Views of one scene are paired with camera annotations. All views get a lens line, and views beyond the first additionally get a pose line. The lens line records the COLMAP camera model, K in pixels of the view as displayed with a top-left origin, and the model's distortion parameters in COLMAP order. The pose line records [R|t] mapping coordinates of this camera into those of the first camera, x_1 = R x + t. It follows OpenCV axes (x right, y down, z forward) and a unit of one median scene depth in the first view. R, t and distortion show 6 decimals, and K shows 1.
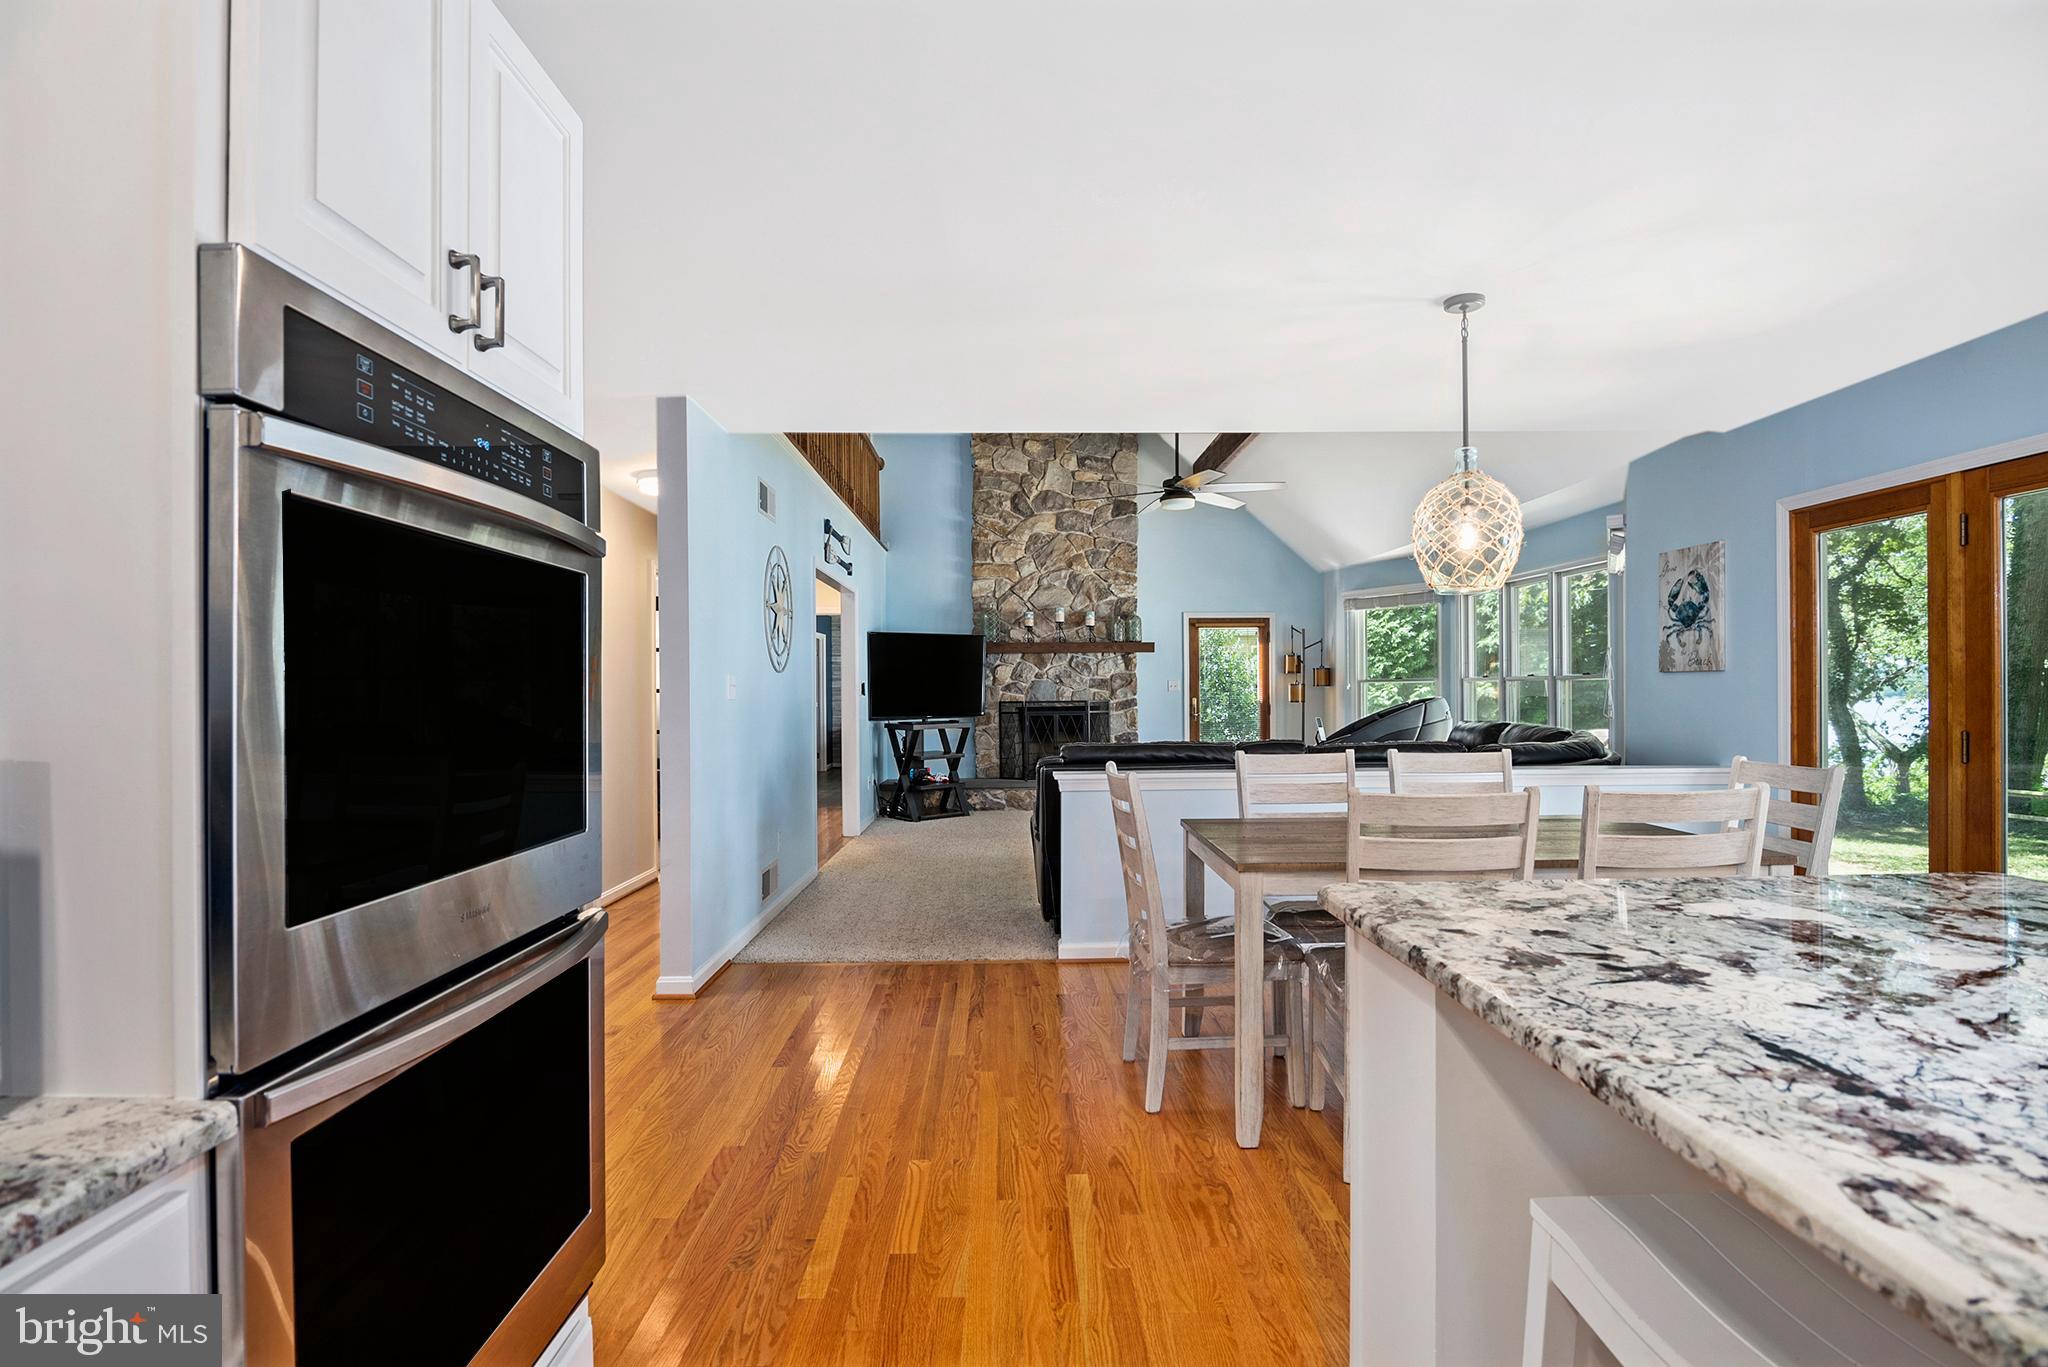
lens RADIAL K [[1015.7, 0, 1023.4], [0, 1015.7, 694.5], [0, 0, 1]] dist [-0.019363, -0.000233]
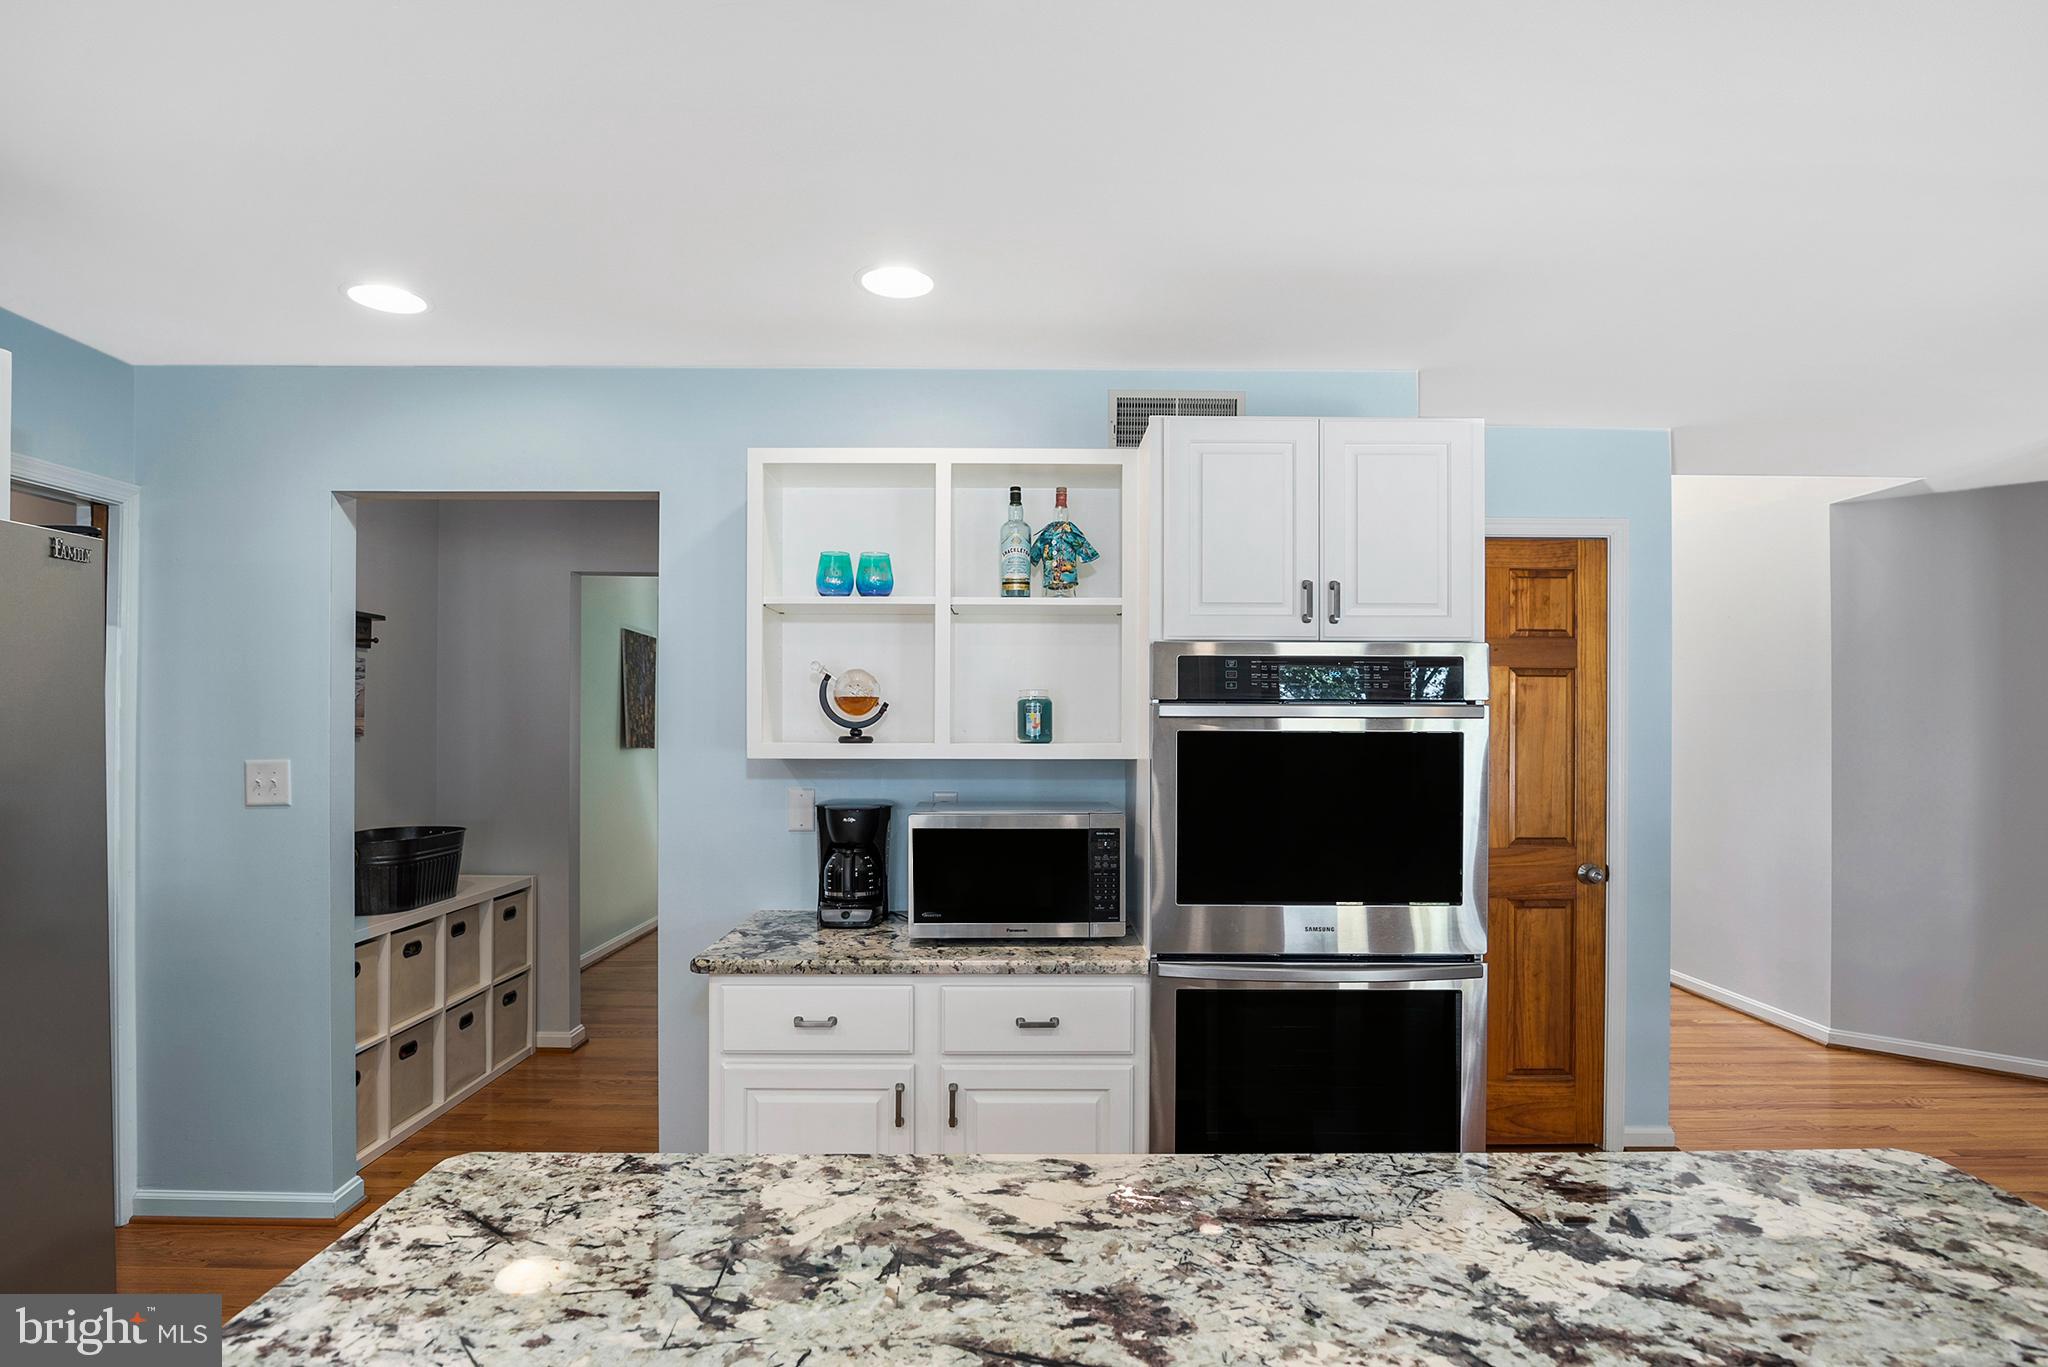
lens RADIAL K [[1085.0, 0, 1029.0], [0, 1085.0, 721.2], [0, 0, 1]] dist [-0.017995, 0.000515]
pose [[-0.007625, 0.003759, -0.999964, 0.162767], [-0.007180, 0.999967, 0.003814, -0.019033], [0.999945, 0.007209, -0.007598, 0.052762]]
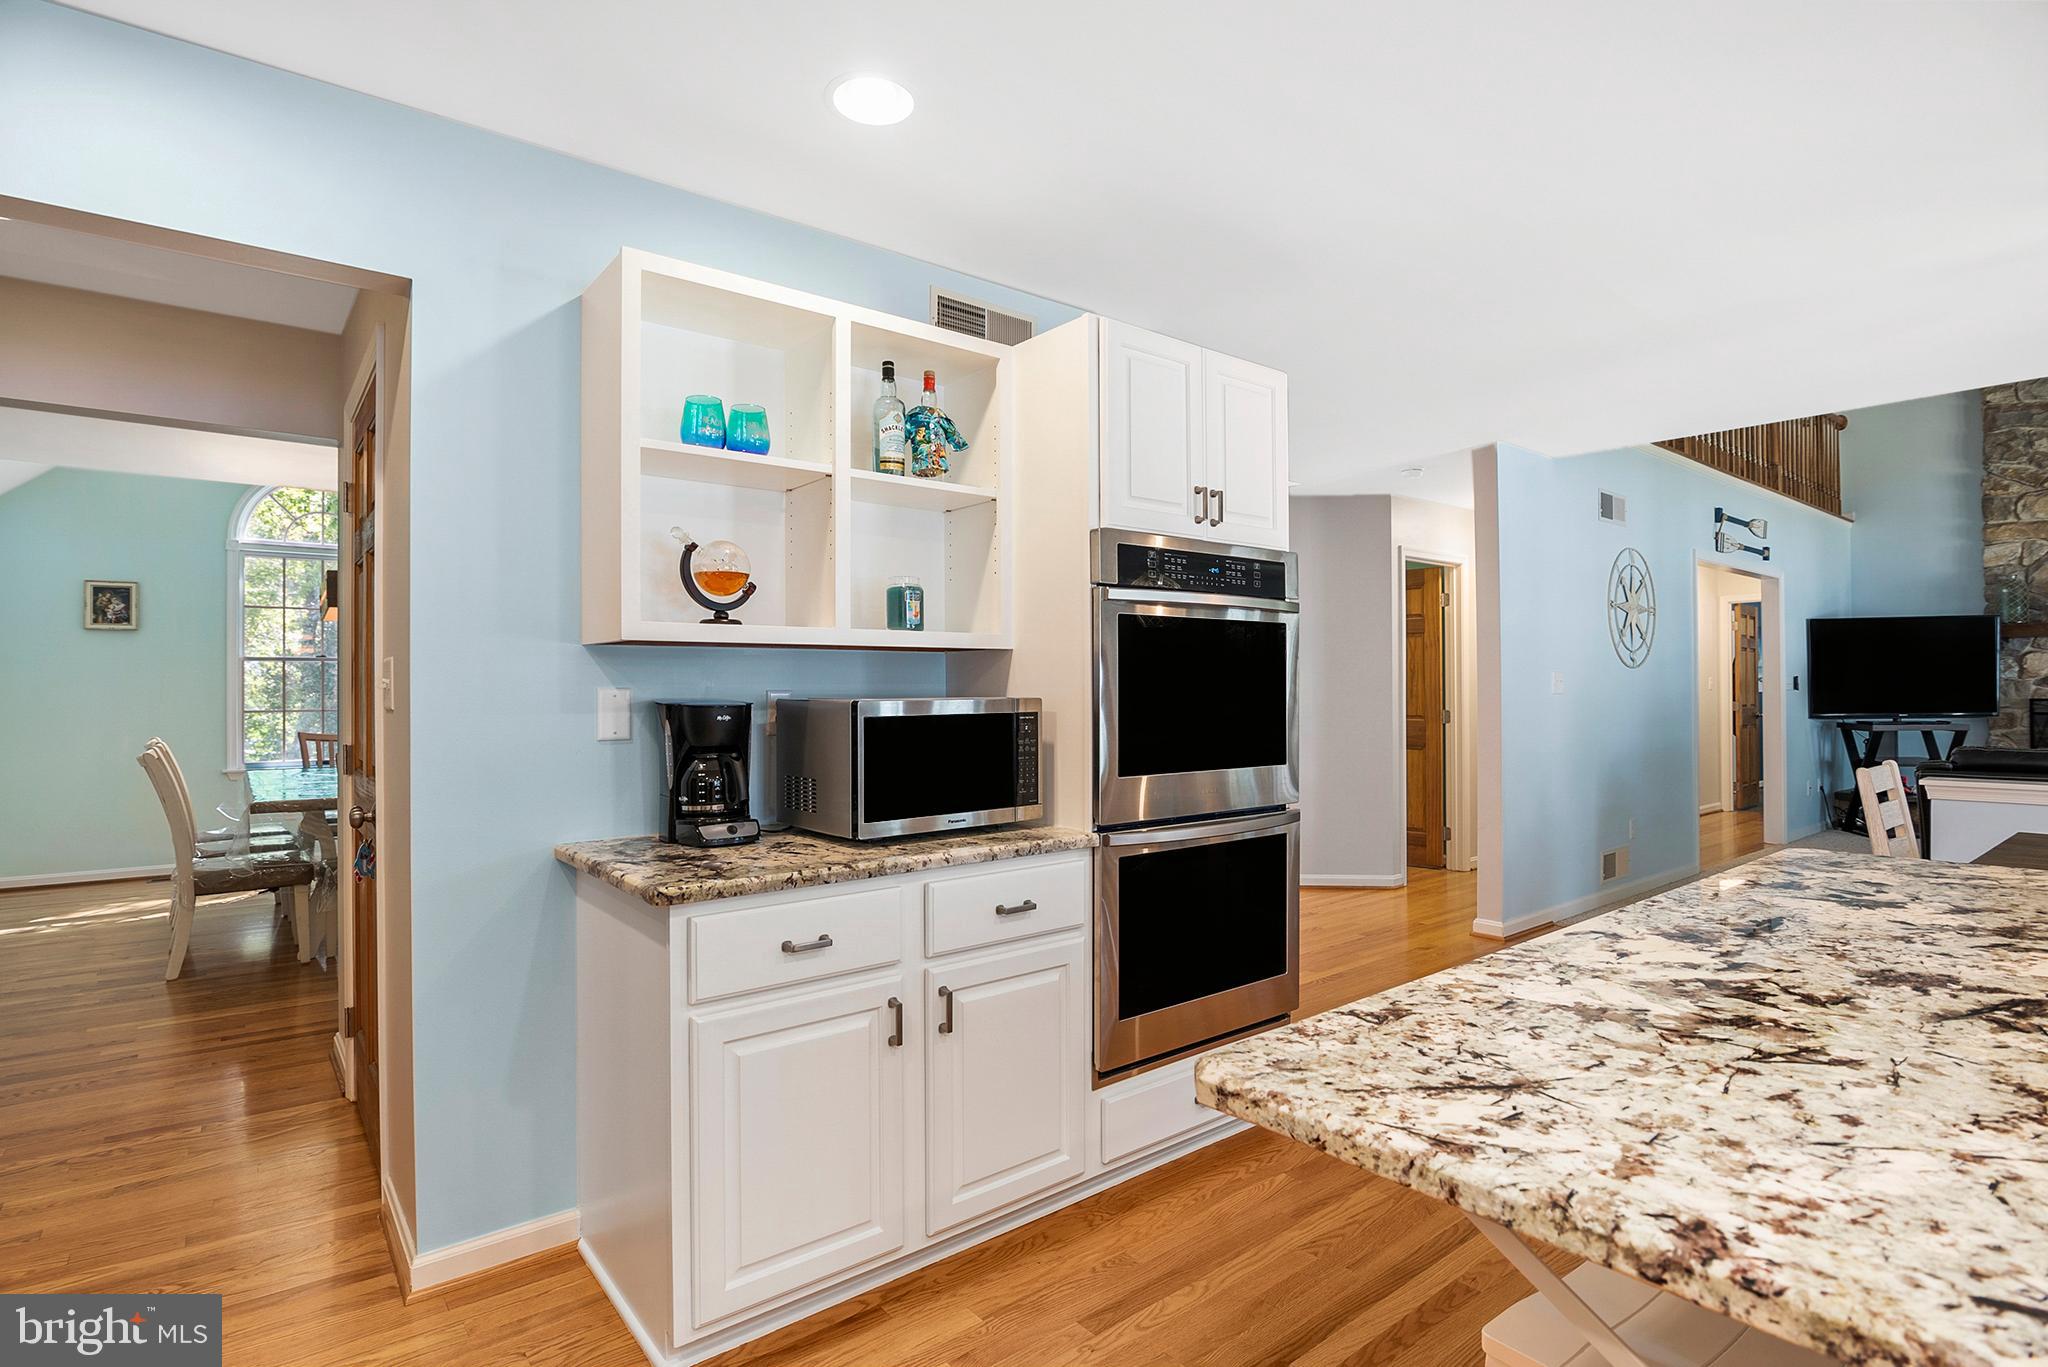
lens RADIAL K [[1007.4, 0, 1024.0], [0, 1007.4, 683.5], [0, 0, 1]] dist [-0.022099, -0.000693]
pose [[0.612466, -0.000850, -0.790496, 0.100647], [-0.002571, 0.999992, -0.003067, -0.000504], [0.790493, 0.003910, 0.612459, -0.068746]]
